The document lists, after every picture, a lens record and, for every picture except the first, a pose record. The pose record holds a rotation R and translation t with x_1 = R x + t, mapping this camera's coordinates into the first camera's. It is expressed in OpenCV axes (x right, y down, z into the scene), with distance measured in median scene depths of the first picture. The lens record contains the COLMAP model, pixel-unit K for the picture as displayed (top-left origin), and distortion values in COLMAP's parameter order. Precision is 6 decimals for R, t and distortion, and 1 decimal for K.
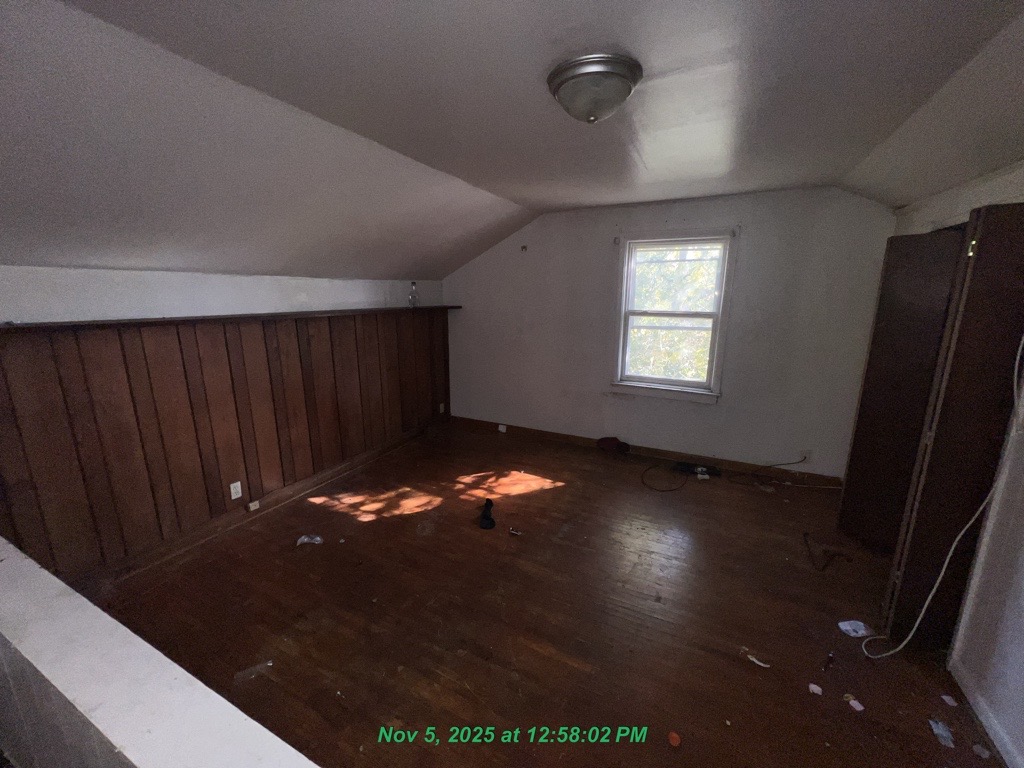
lens RADIAL K [[409.5, 0, 512.3], [0, 409.5, 386.5], [0, 0, 1]] dist [-0.000598, 0.000566]
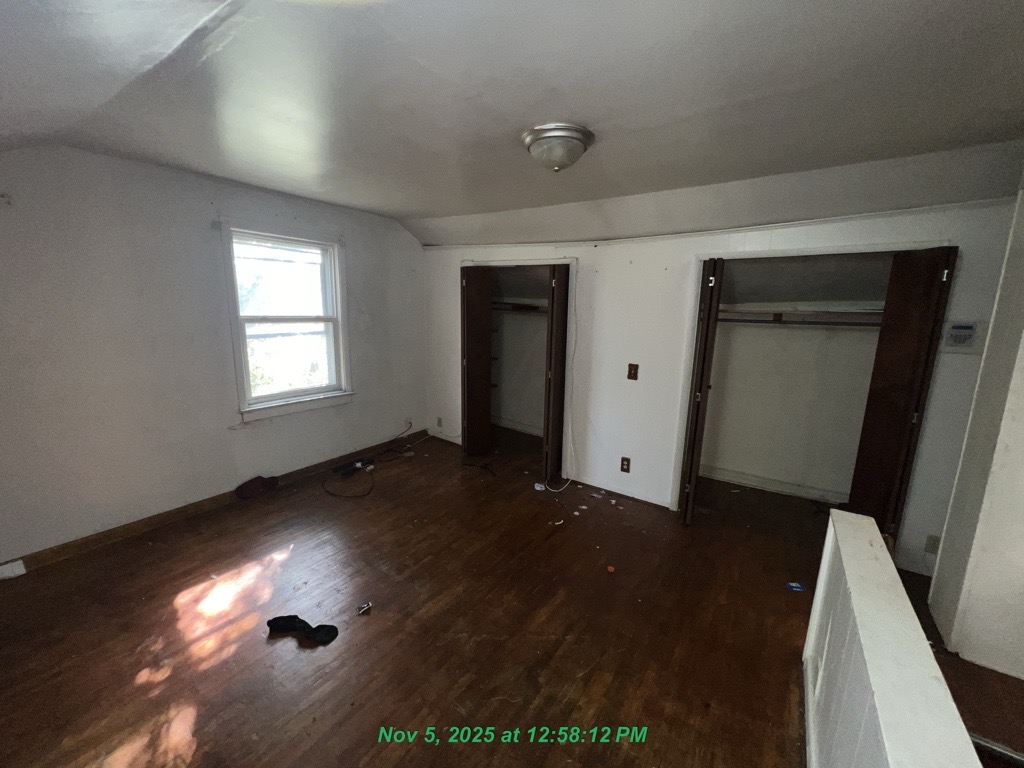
lens RADIAL K [[409.5, 0, 512.3], [0, 409.5, 386.5], [0, 0, 1]] dist [-0.000598, 0.000566]
pose [[0.134677, -0.196317, 0.971247, -0.456906], [0.192733, 0.966647, 0.168662, -0.090701], [-0.971965, 0.164476, 0.168022, 0.392300]]
